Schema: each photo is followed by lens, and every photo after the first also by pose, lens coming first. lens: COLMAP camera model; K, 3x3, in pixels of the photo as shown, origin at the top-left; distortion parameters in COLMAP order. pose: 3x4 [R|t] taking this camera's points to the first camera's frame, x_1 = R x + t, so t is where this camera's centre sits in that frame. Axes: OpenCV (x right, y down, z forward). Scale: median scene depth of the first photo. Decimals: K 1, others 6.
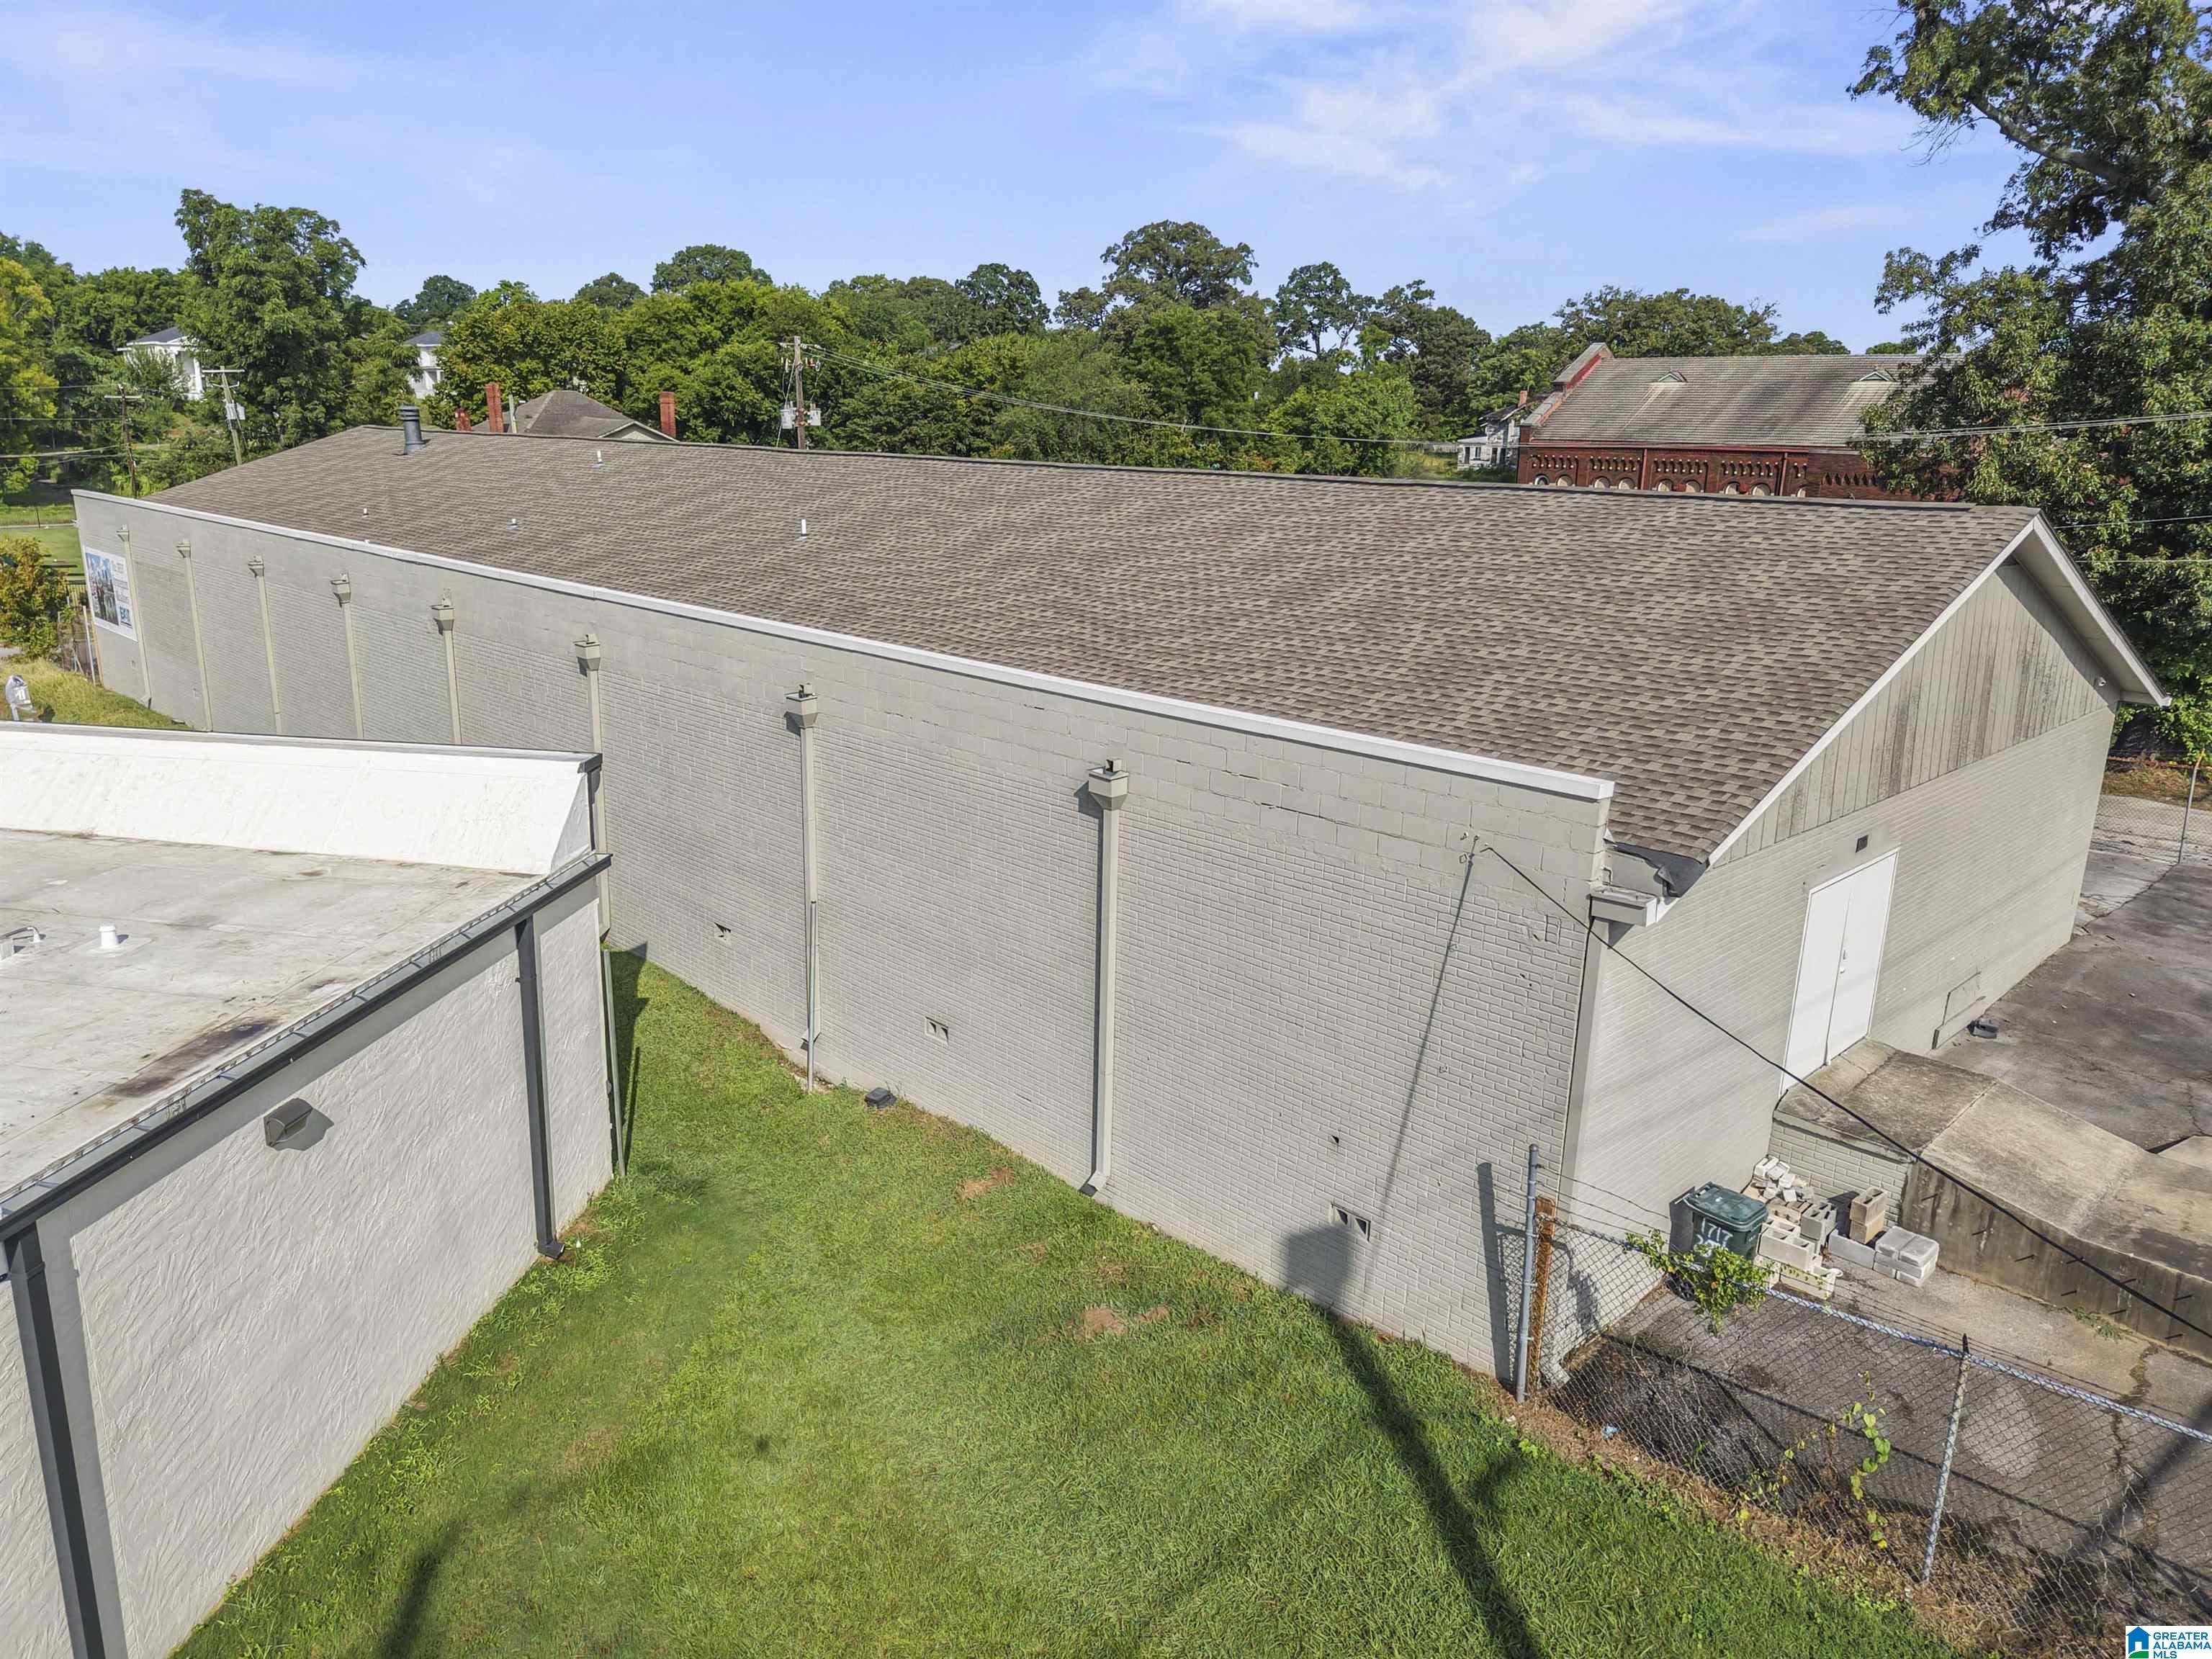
lens RADIAL K [[1519.7, 0, 1106.0], [0, 1519.7, 829.5], [0, 0, 1]] dist [-0.002780, -0.005077]
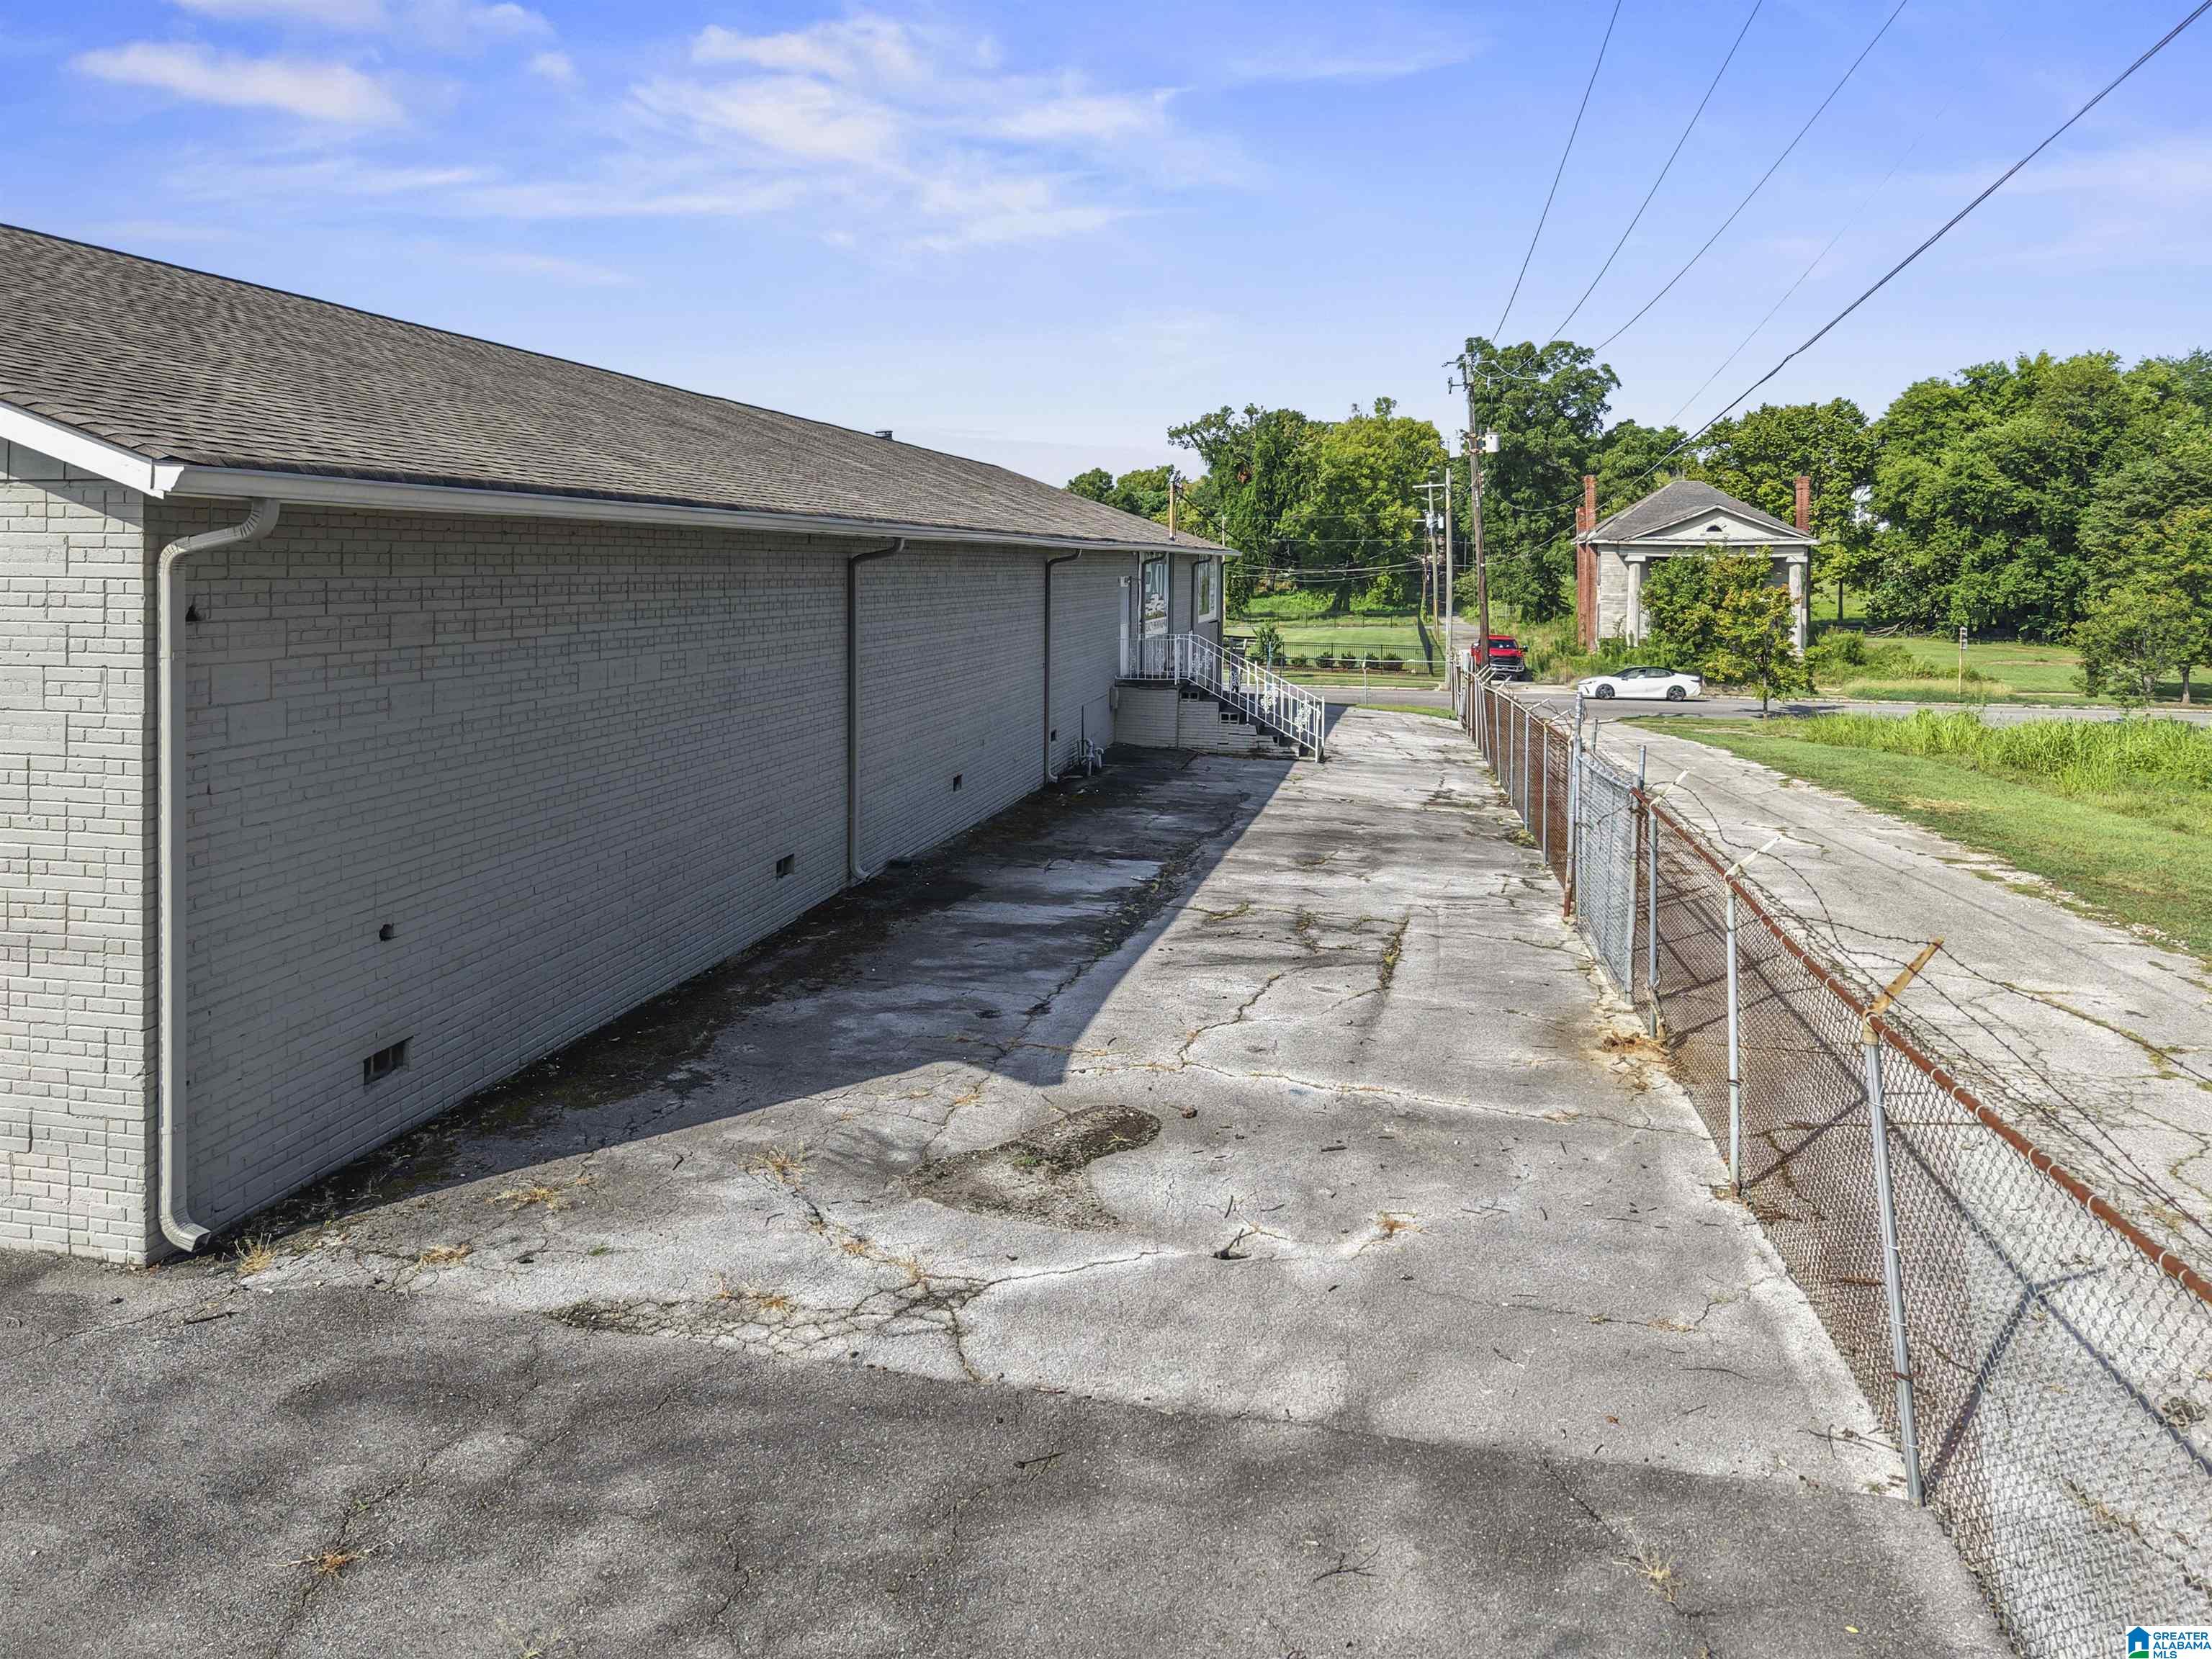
lens RADIAL K [[1563.1, 0, 1101.3], [0, 1563.1, 572.5], [0, 0, 1]] dist [-0.001226, -0.003026]
pose [[0.565590, -0.018615, -0.824477, 0.205130], [-0.199978, 0.966811, -0.159013, -0.010998], [0.800073, 0.254814, 0.543096, 0.189984]]
